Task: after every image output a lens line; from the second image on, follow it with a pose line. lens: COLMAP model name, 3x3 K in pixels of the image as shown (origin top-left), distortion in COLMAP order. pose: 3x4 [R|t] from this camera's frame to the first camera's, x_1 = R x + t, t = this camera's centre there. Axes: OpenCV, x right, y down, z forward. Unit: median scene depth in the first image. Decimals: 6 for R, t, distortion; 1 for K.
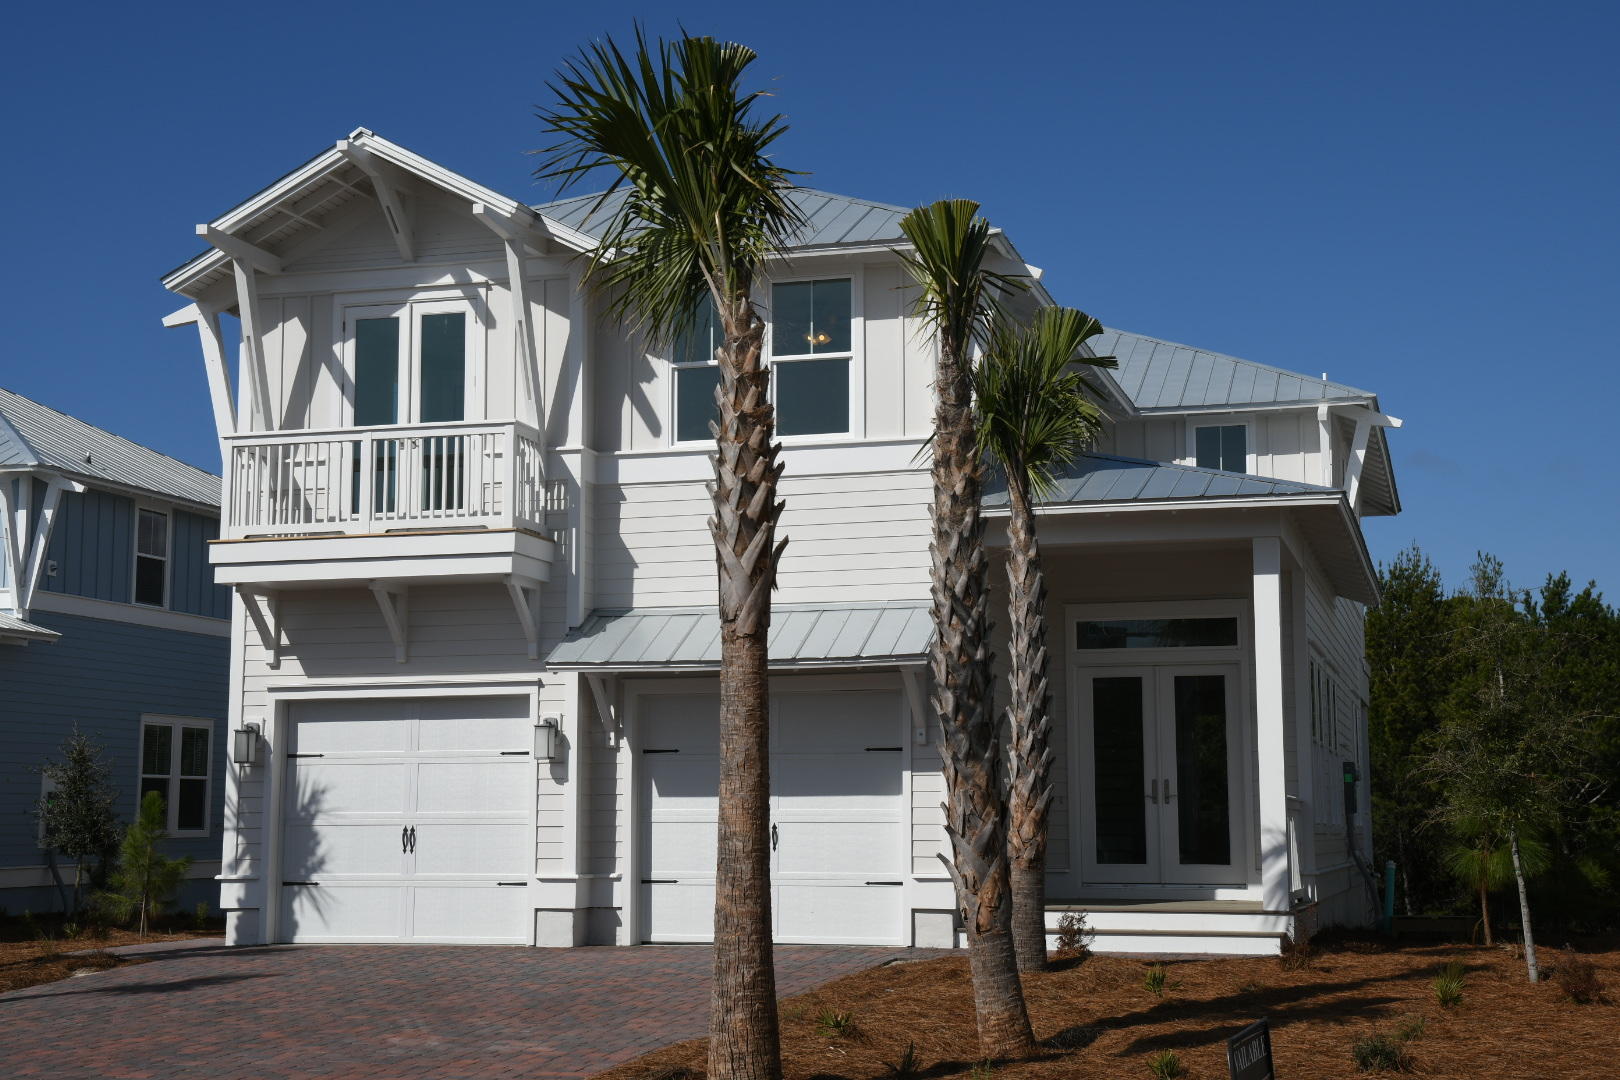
lens RADIAL K [[2276.4, 0, 808.9], [0, 2276.4, 540.8], [0, 0, 1]] dist [0.198095, 0.000000]
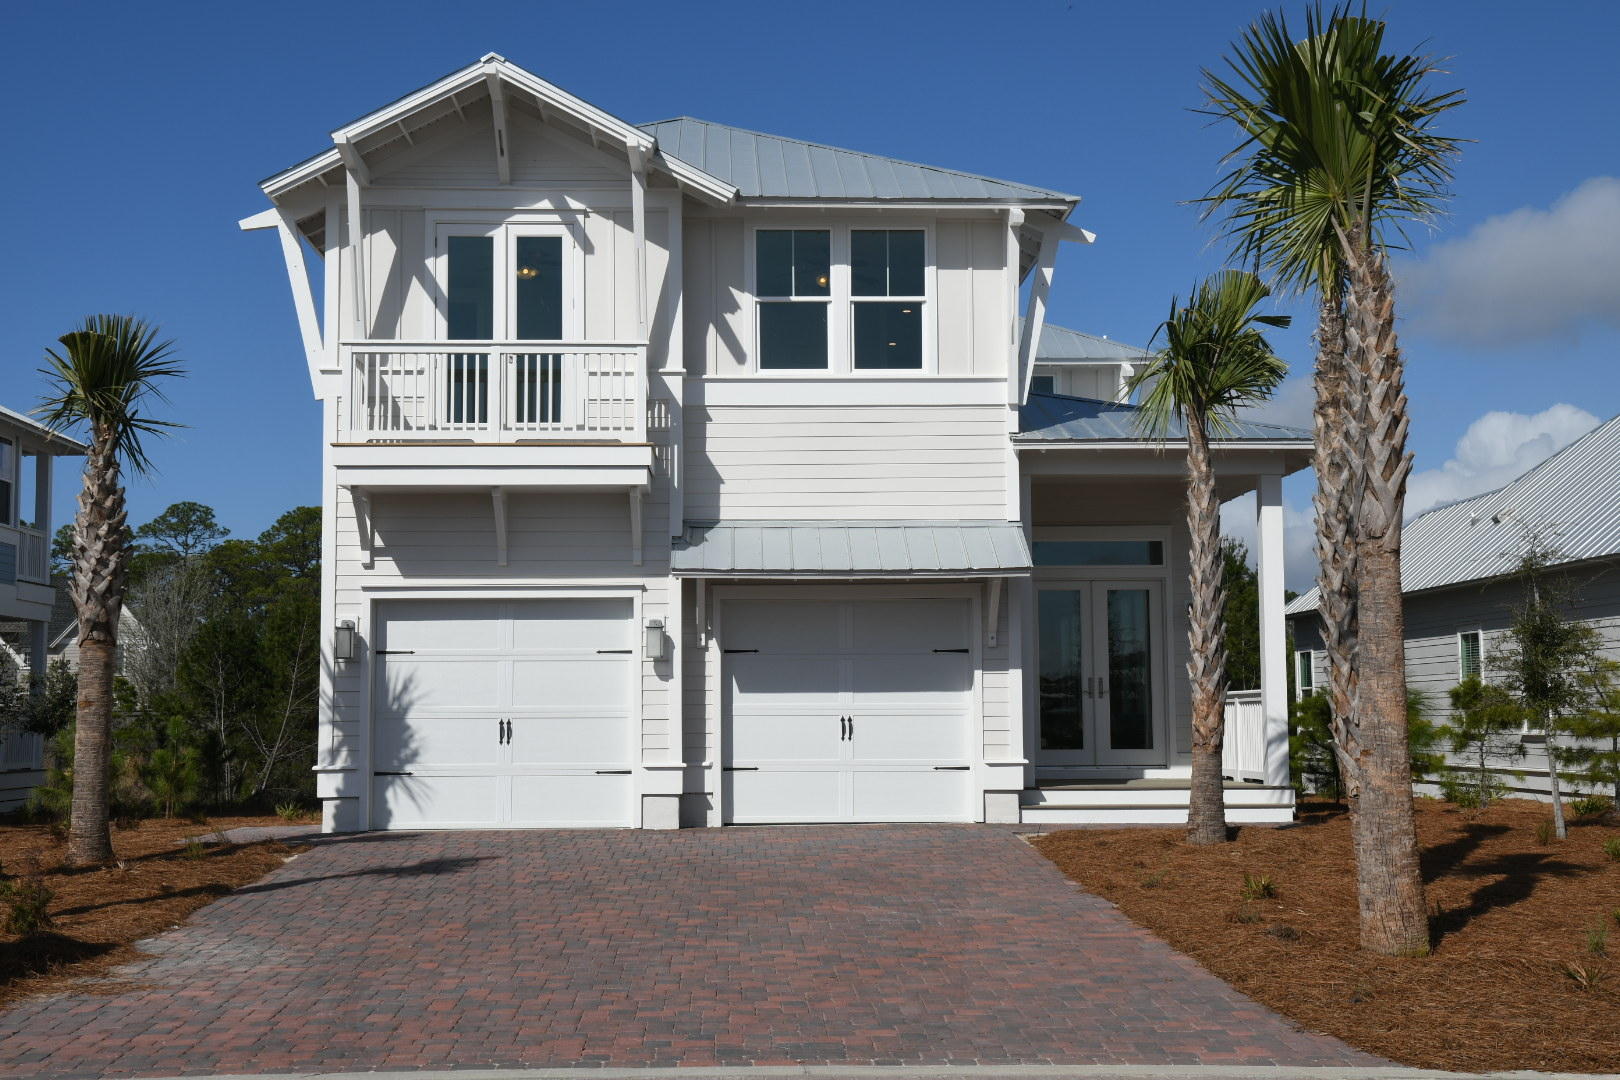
lens RADIAL K [[2036.4, 0, 810.4], [0, 2036.4, 538.1], [0, 0, 1]] dist [0.142939, 0.000000]
pose [[0.948986, 0.023455, 0.314446, -0.340848], [-0.034228, 0.999000, 0.028780, 0.008500], [-0.313456, -0.038075, 0.948839, 0.061783]]
